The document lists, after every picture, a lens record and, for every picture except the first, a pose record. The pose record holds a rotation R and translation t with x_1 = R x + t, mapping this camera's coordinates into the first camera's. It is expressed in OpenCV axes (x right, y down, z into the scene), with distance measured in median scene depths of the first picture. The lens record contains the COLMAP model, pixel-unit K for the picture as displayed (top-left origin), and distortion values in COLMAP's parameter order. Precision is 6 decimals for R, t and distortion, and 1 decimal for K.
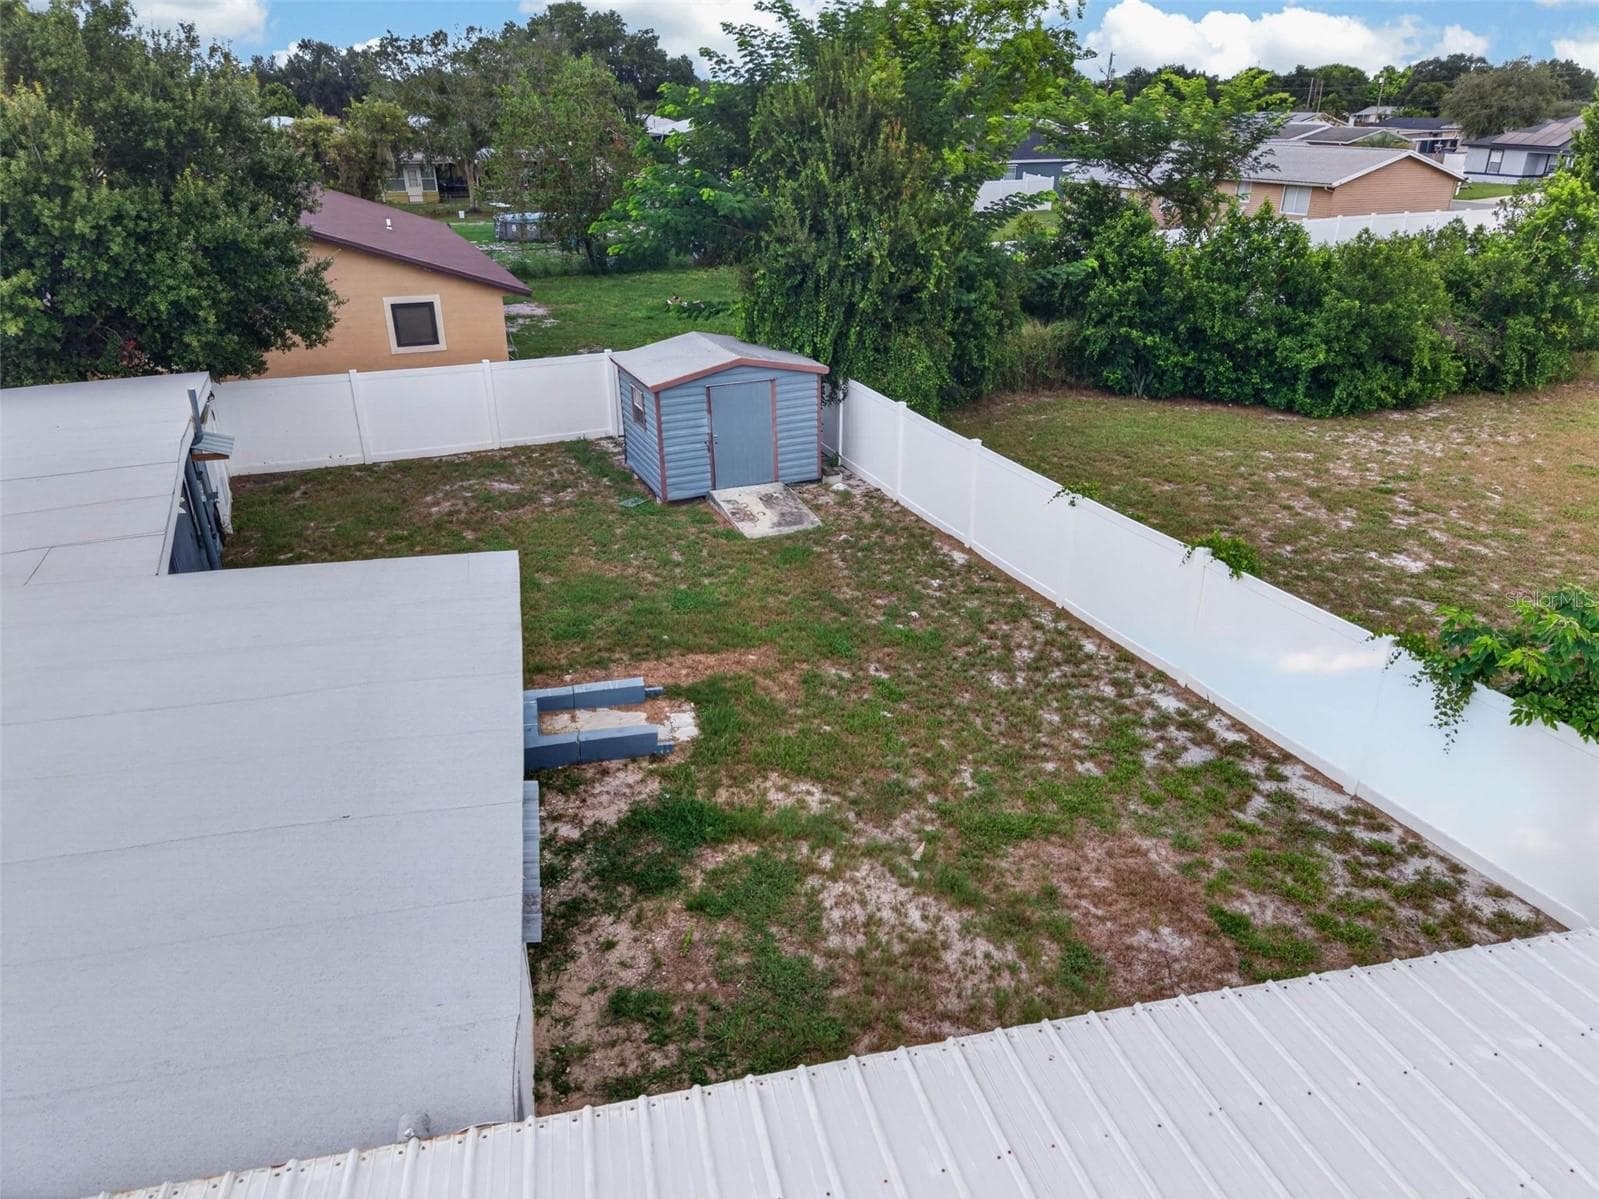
lens RADIAL K [[1087.5, 0, 794.7], [0, 1087.5, 554.8], [0, 0, 1]] dist [0.103675, -0.116110]
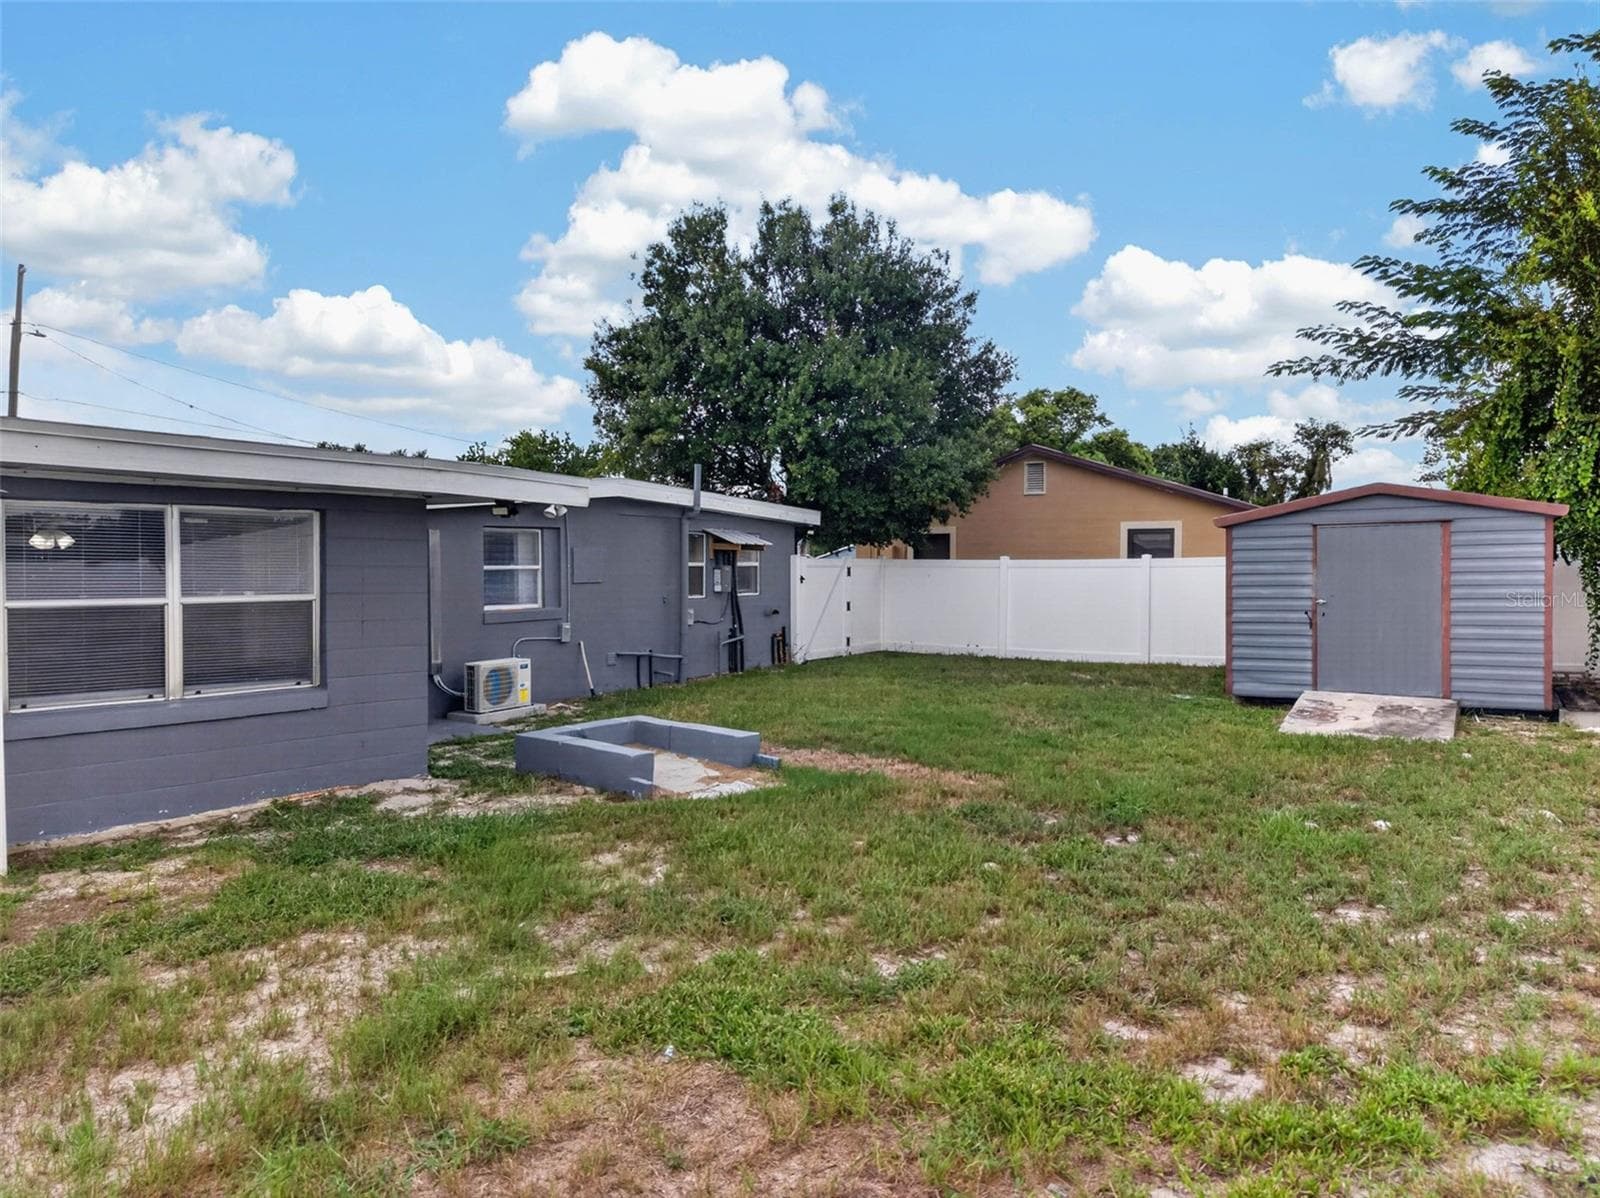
lens RADIAL K [[1064.9, 0, 810.3], [0, 1064.9, 612.2], [0, 0, 1]] dist [0.103811, -0.124888]
pose [[0.567917, 0.026496, -0.822659, 0.278204], [-0.307793, 0.933805, -0.182407, 0.102897], [0.763370, 0.356801, 0.538479, 0.445303]]
